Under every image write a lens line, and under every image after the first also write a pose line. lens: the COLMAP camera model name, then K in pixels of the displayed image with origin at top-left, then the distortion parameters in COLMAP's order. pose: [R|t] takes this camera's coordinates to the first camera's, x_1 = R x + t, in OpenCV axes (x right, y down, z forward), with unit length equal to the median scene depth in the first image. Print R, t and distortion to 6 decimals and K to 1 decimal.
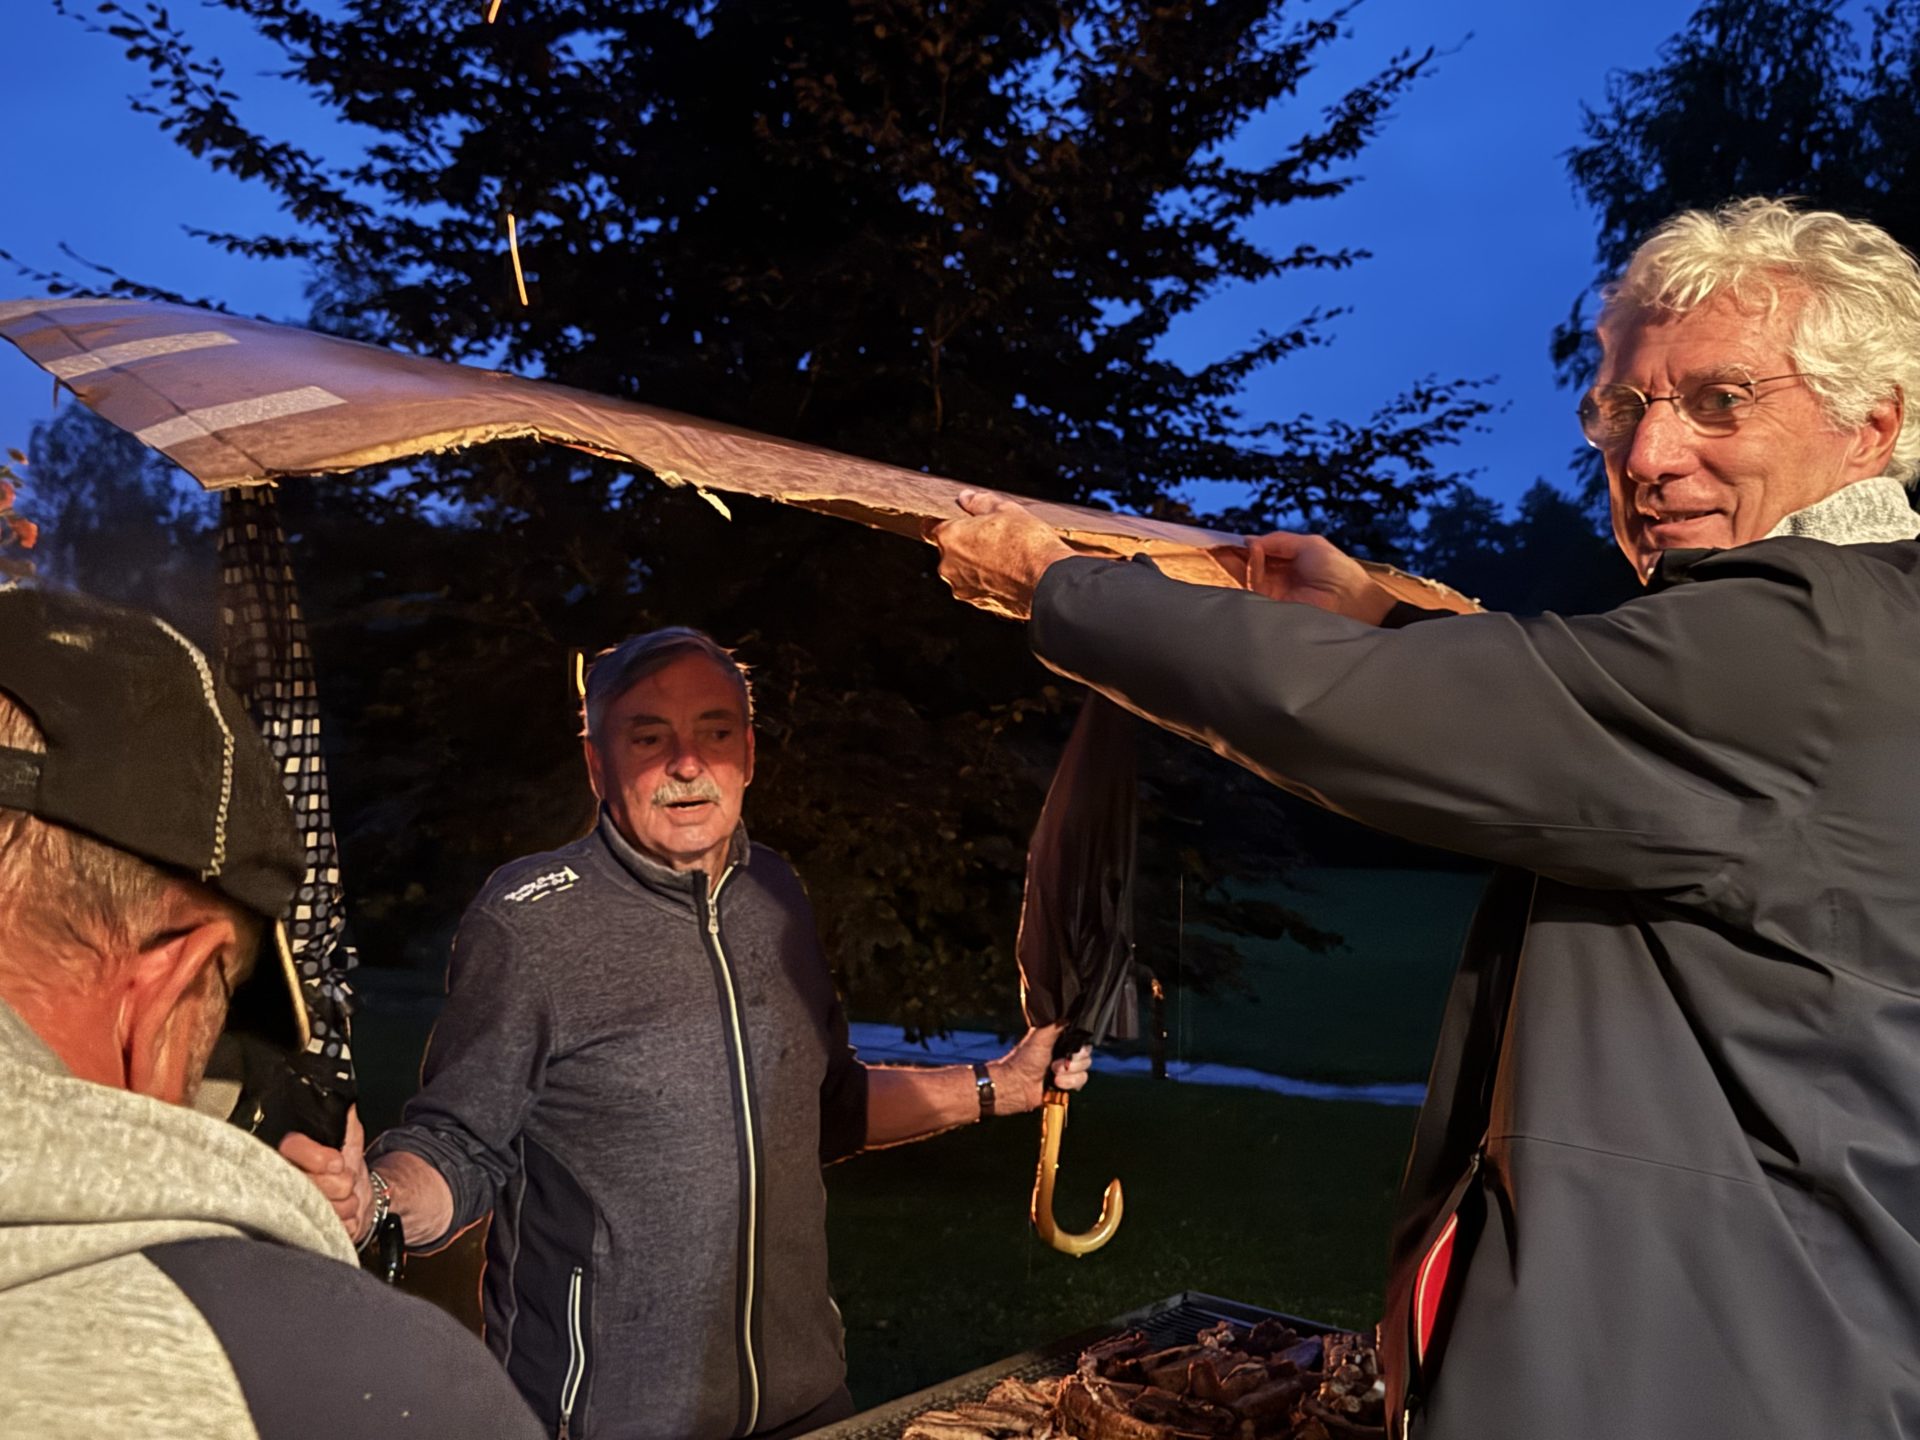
lens RADIAL K [[1864.5, 0, 960.0], [0, 1864.5, 720.0], [0, 0, 1]] dist [0.133788, -0.302981]
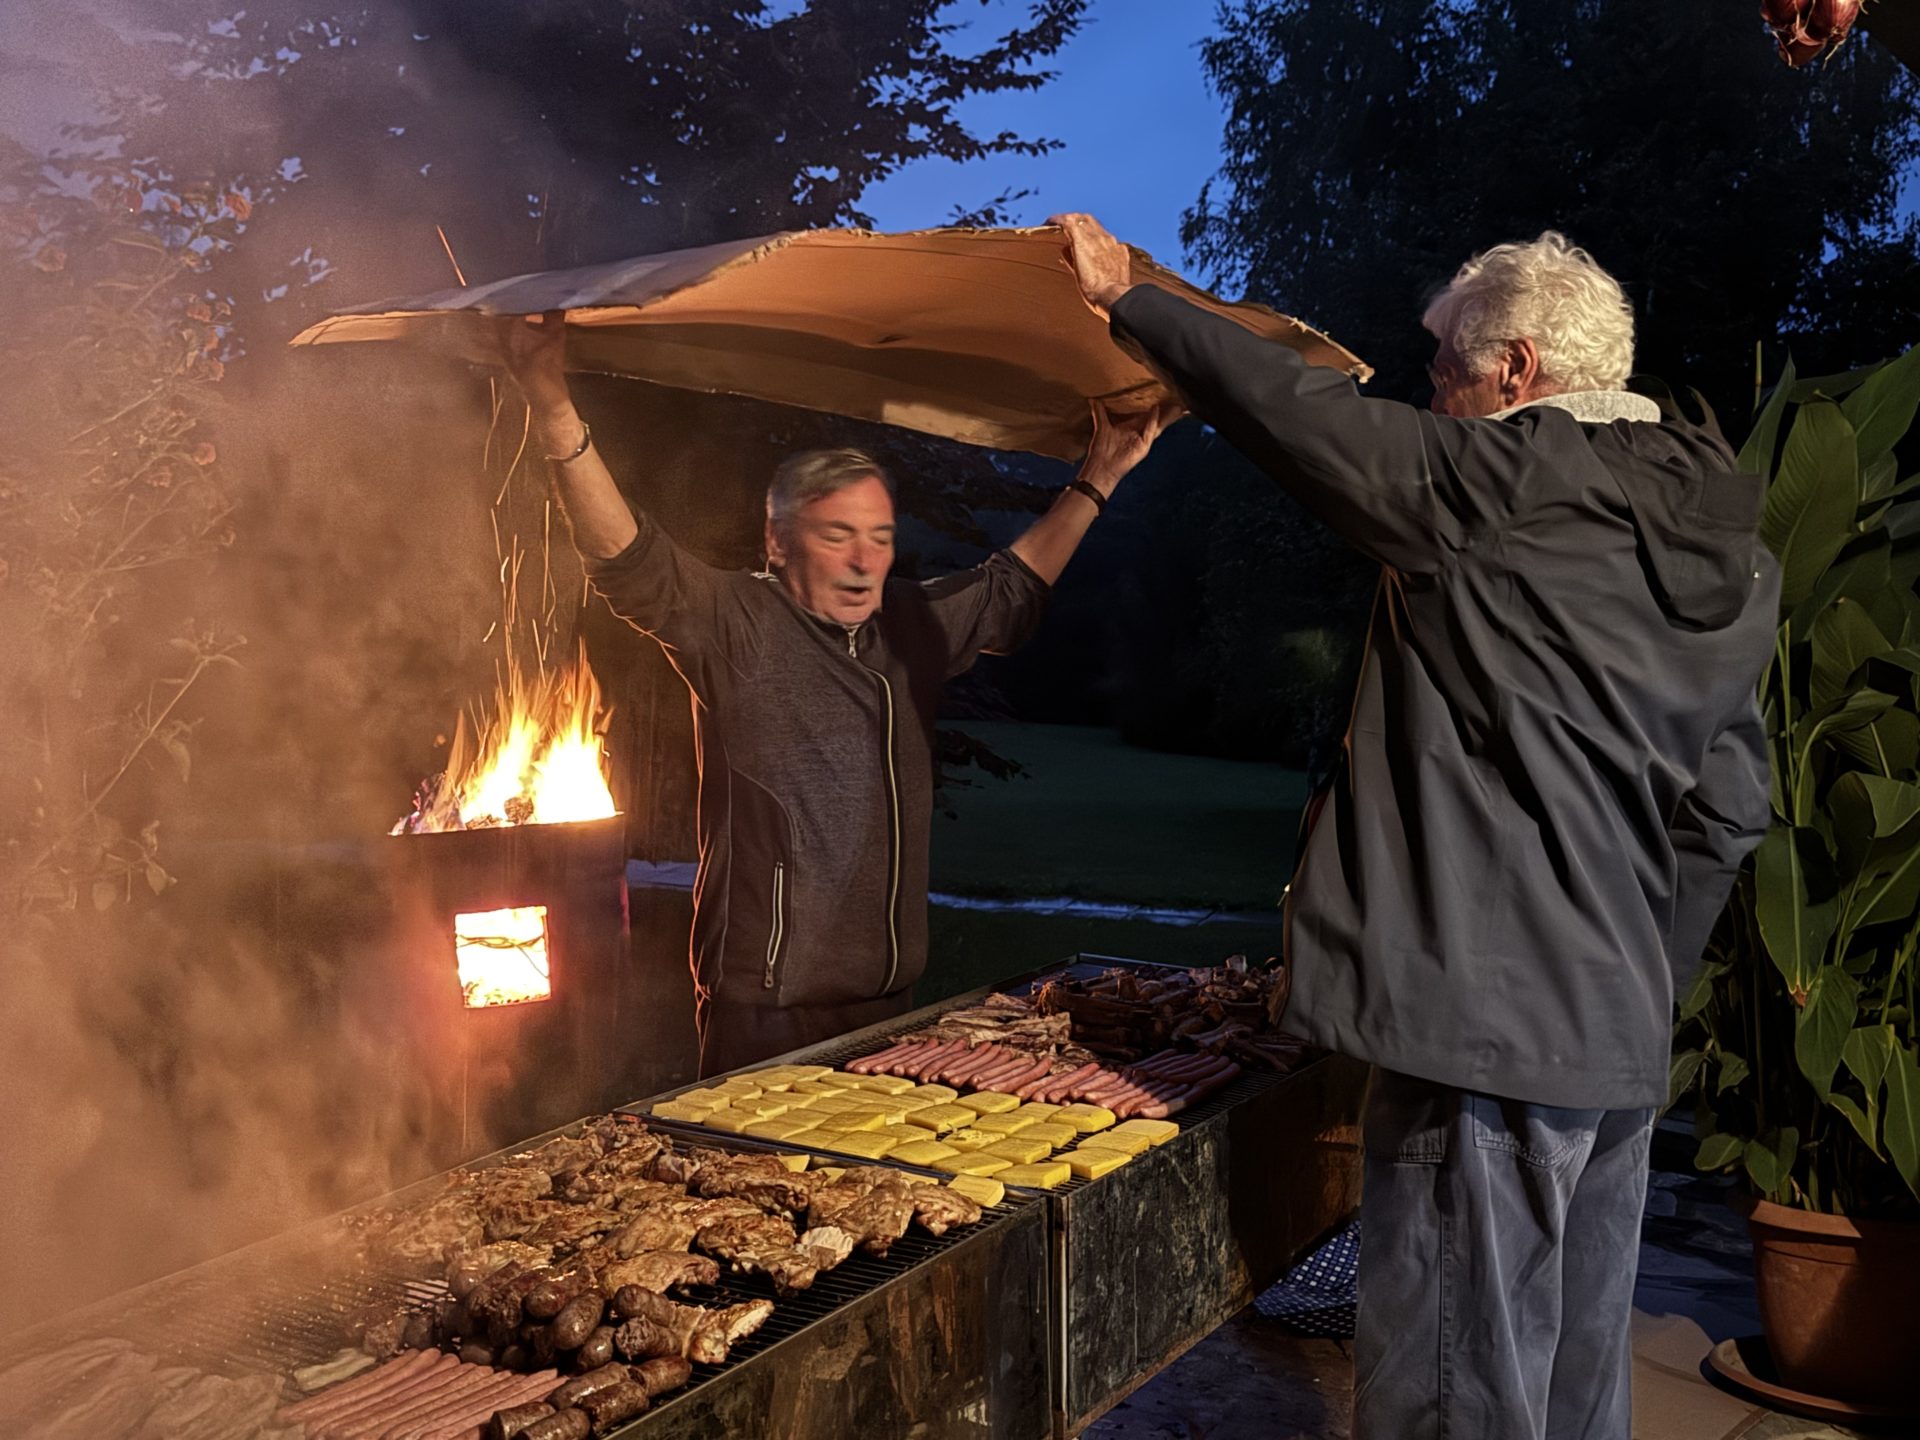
lens RADIAL K [[1905.2, 0, 974.5], [0, 1905.2, 749.0], [0, 0, 1]] dist [0.126895, -0.317869]
pose [[0.975691, 0.003170, 0.219128, -0.078059], [-0.022215, 0.996175, 0.084504, 0.010668], [-0.218023, -0.087318, 0.972030, -0.110361]]
